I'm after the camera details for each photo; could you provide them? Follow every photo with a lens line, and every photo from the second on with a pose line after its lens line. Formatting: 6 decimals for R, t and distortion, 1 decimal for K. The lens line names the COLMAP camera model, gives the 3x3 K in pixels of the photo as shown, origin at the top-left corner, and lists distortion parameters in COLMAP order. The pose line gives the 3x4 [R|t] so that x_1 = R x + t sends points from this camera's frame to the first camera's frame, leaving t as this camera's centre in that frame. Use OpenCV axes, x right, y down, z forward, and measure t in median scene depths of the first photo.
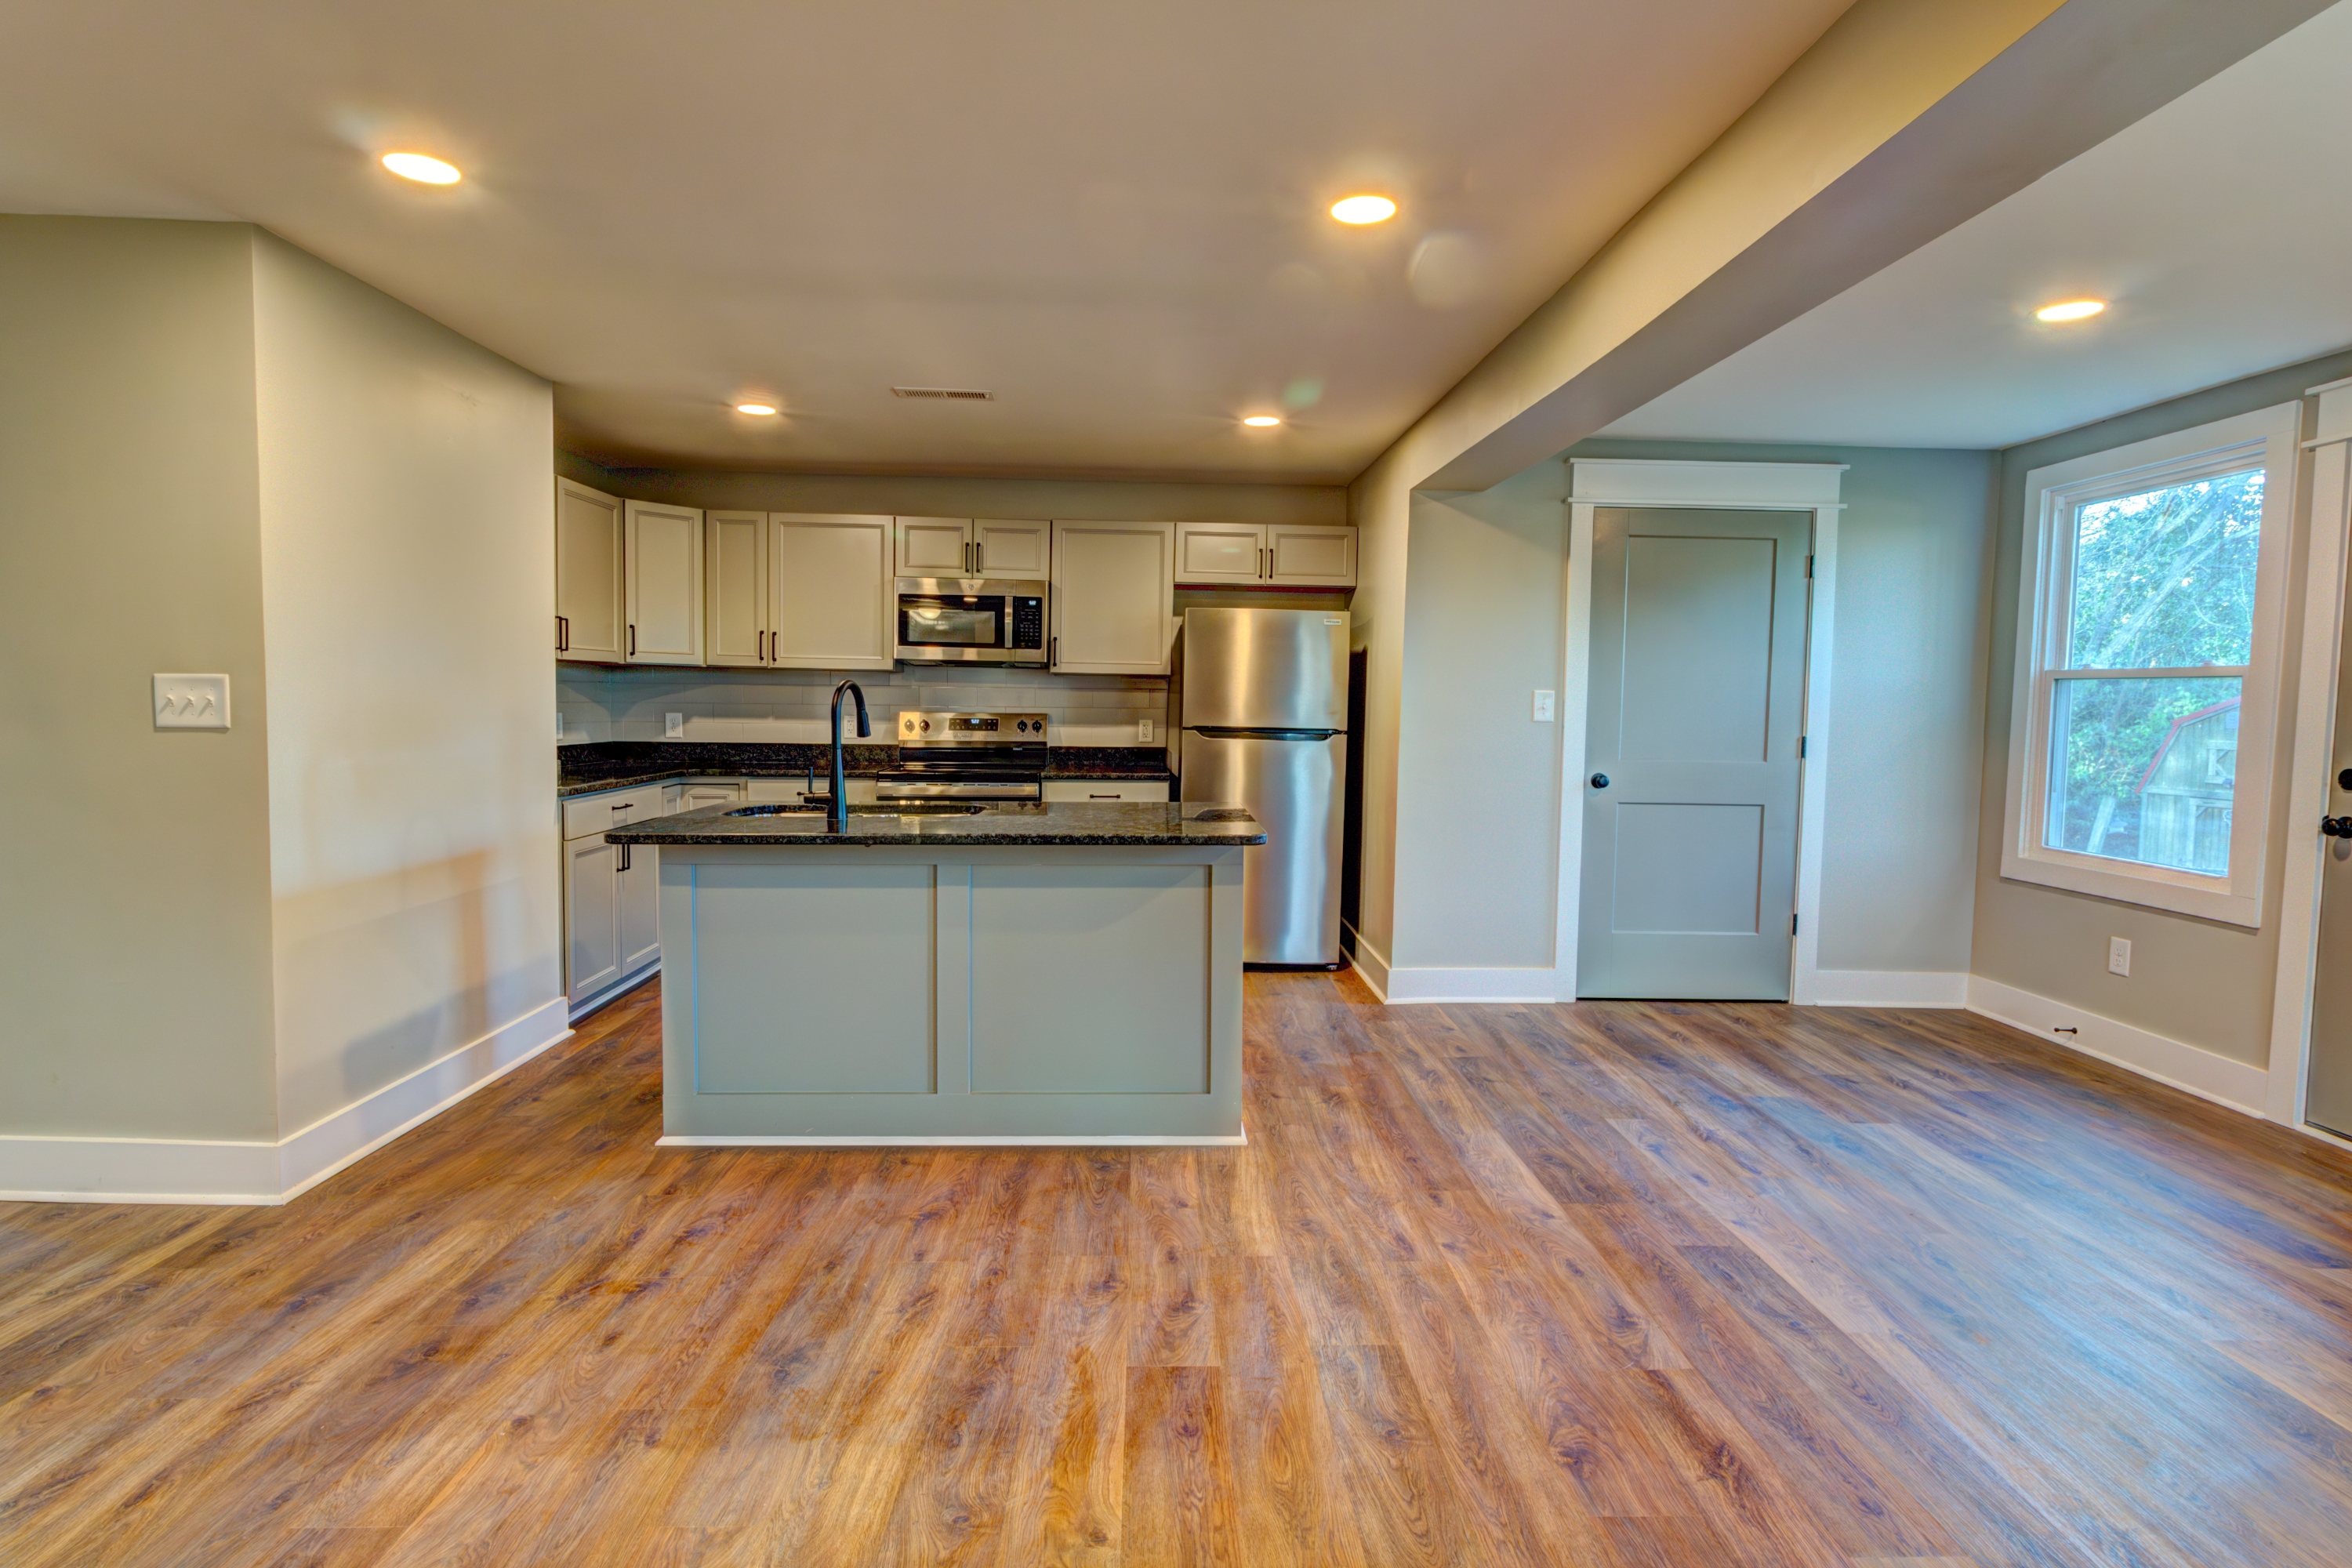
lens RADIAL K [[1194.5, 0, 1176.0], [0, 1194.5, 784.0], [0, 0, 1]] dist [0.001751, 0.000185]
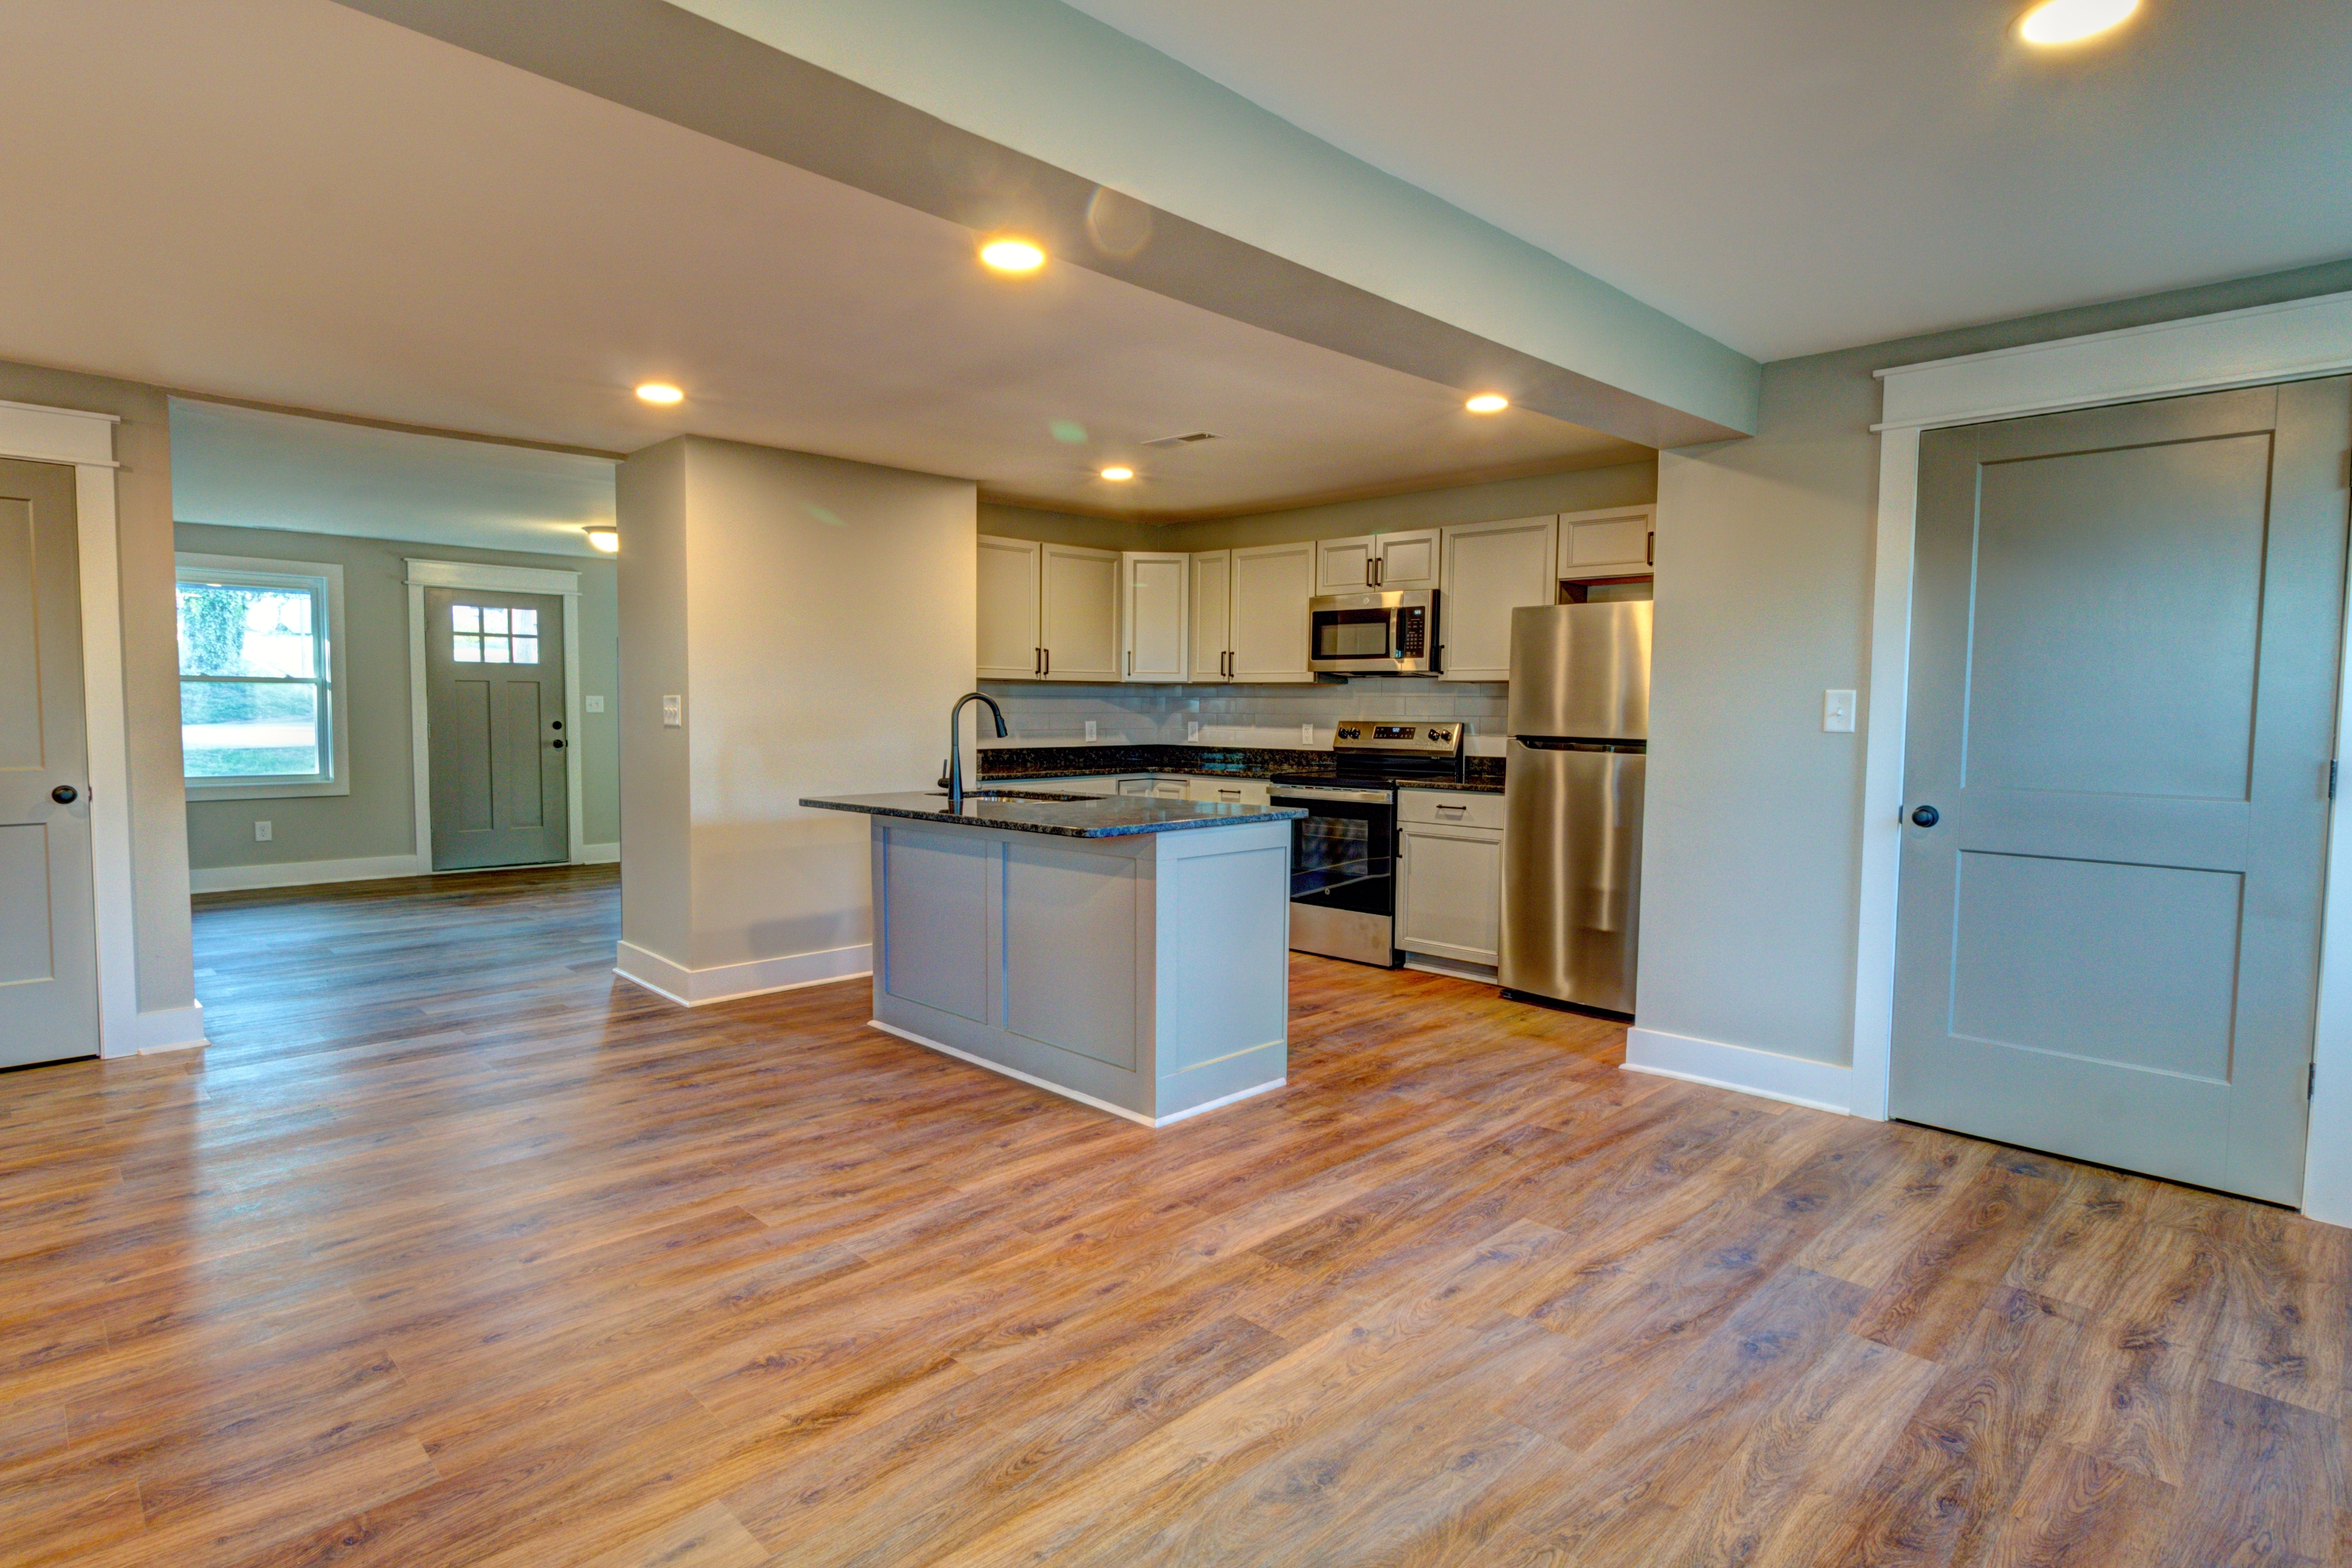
lens RADIAL K [[1194.5, 0, 1176.0], [0, 1194.5, 784.0], [0, 0, 1]] dist [0.001751, 0.000185]
pose [[0.688616, 0.038365, -0.724111, 0.831952], [-0.046380, 0.998885, 0.008817, -0.011115], [0.723642, 0.027513, 0.689627, 0.281969]]
